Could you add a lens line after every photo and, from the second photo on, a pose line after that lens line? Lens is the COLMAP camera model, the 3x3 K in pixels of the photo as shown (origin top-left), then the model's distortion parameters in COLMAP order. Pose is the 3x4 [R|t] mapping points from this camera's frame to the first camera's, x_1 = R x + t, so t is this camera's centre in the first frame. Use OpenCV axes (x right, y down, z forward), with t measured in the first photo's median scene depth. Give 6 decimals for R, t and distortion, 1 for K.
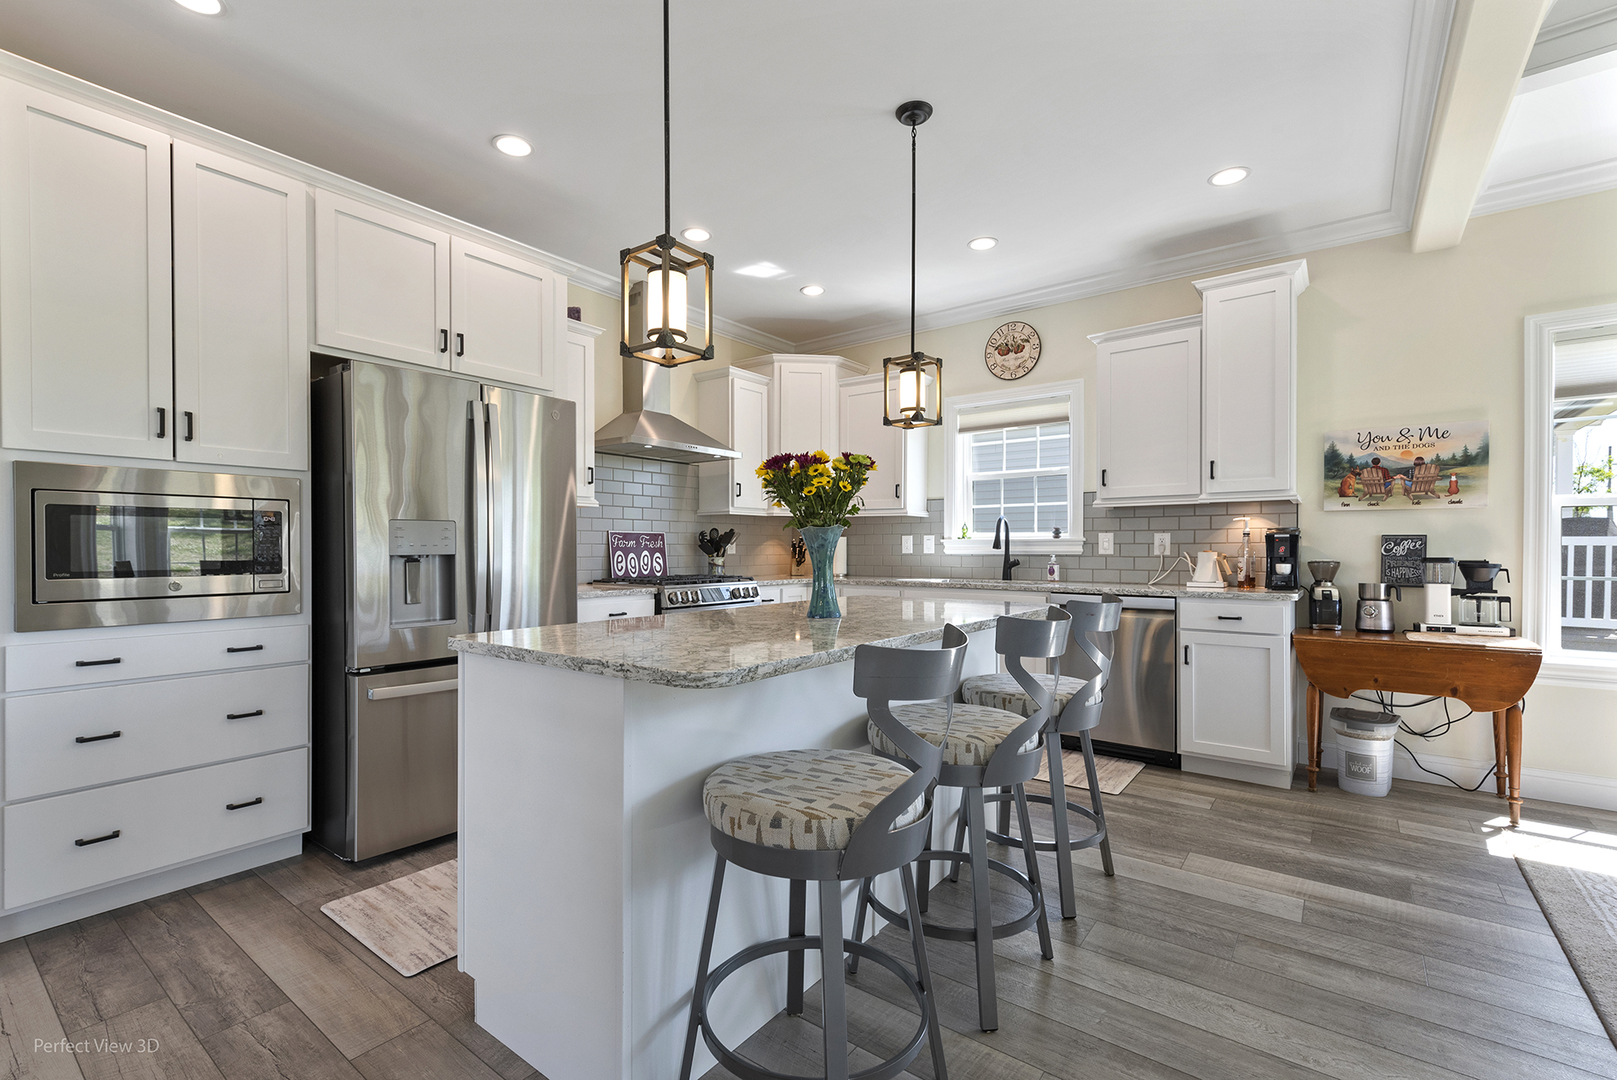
lens RADIAL K [[716.3, 0, 807.7], [0, 716.3, 552.1], [0, 0, 1]] dist [0.011794, -0.000247]
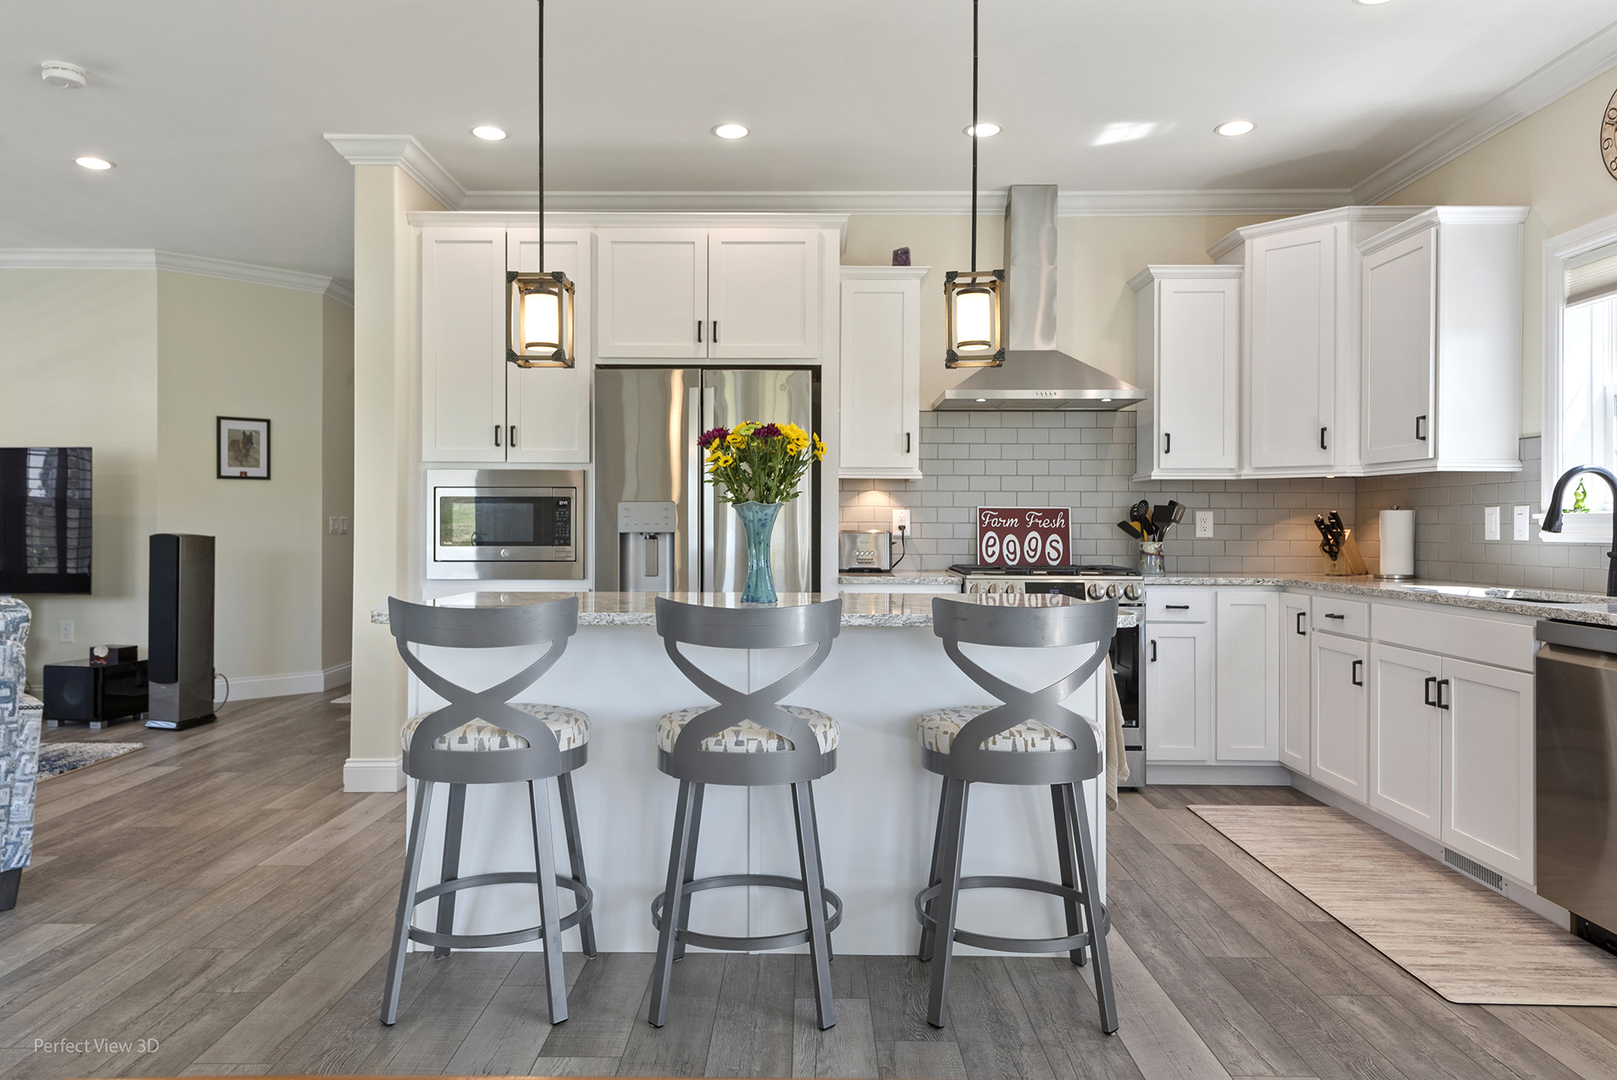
lens RADIAL K [[1109.1, 0, 808.9], [0, 1109.1, 528.0], [0, 0, 1]] dist [0.042667, -0.001599]
pose [[0.601261, 0.002811, -0.799048, 0.595687], [-0.009036, 0.999954, -0.003281, 0.000373], [0.799002, 0.009192, 0.601258, 0.097459]]
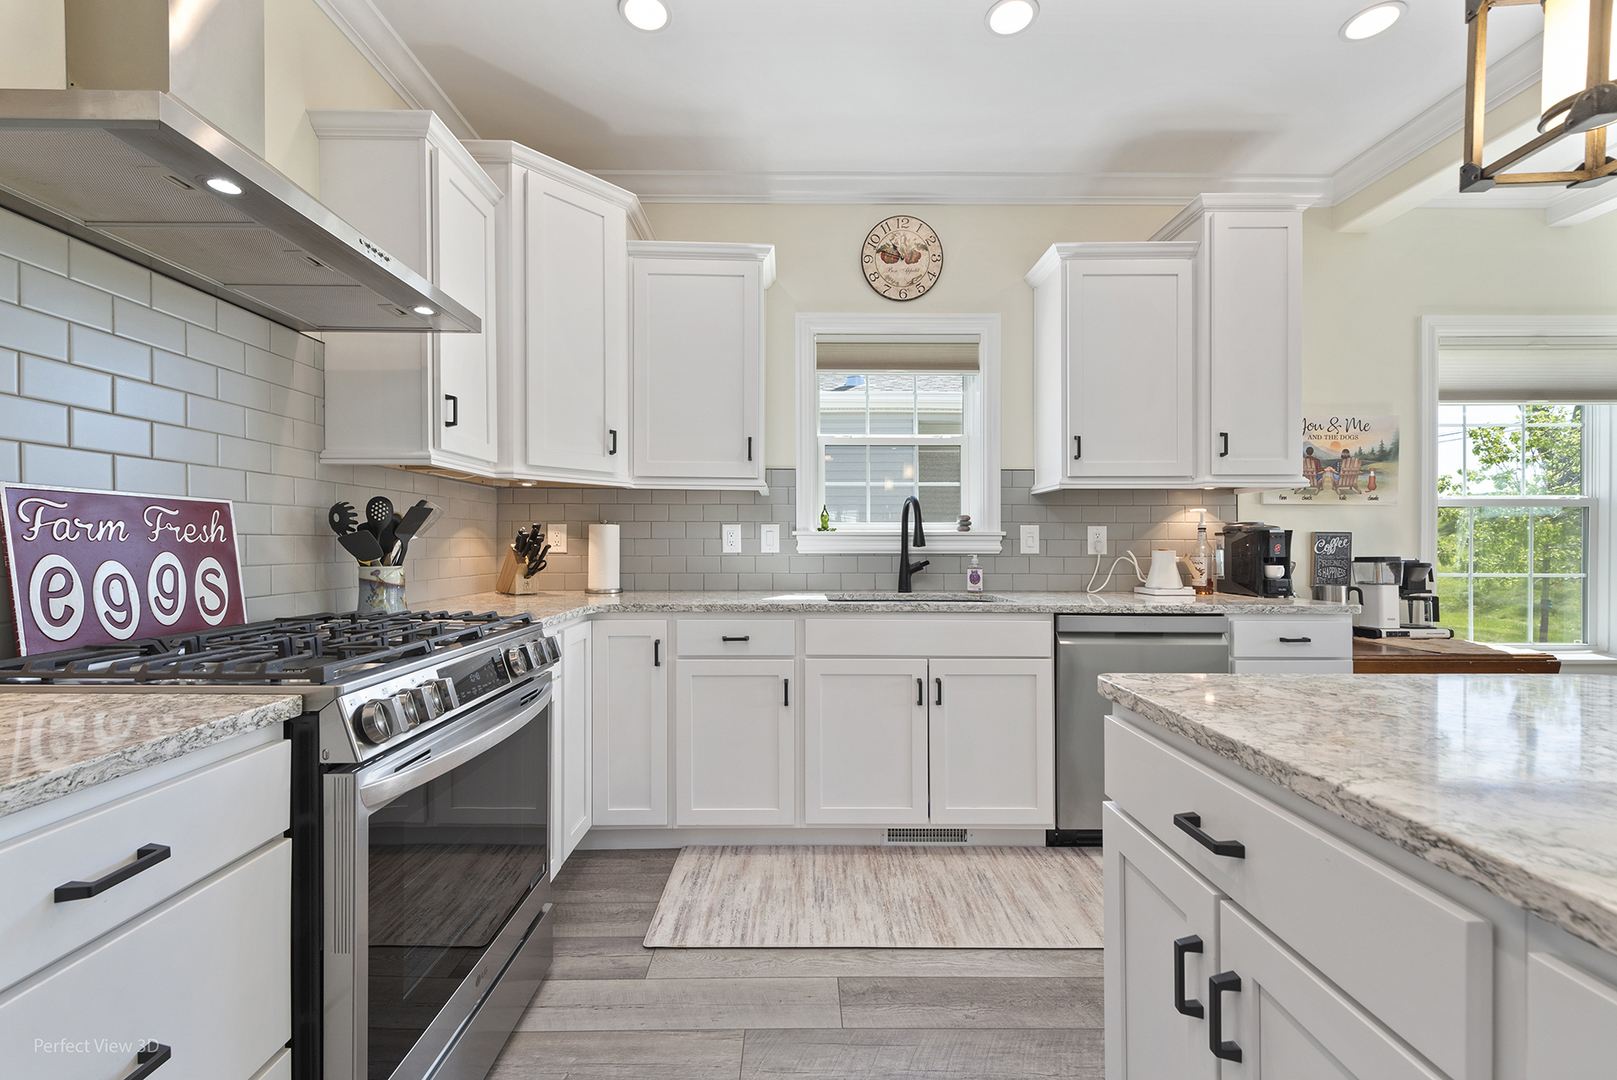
lens RADIAL K [[649.3, 0, 804.4], [0, 649.3, 548.7], [0, 0, 1]] dist [0.009443, -0.000660]
pose [[0.794259, -0.002662, 0.607573, -0.181760], [0.000381, 0.999992, 0.003884, -0.004755], [-0.607579, -0.002853, 0.794254, 0.602159]]
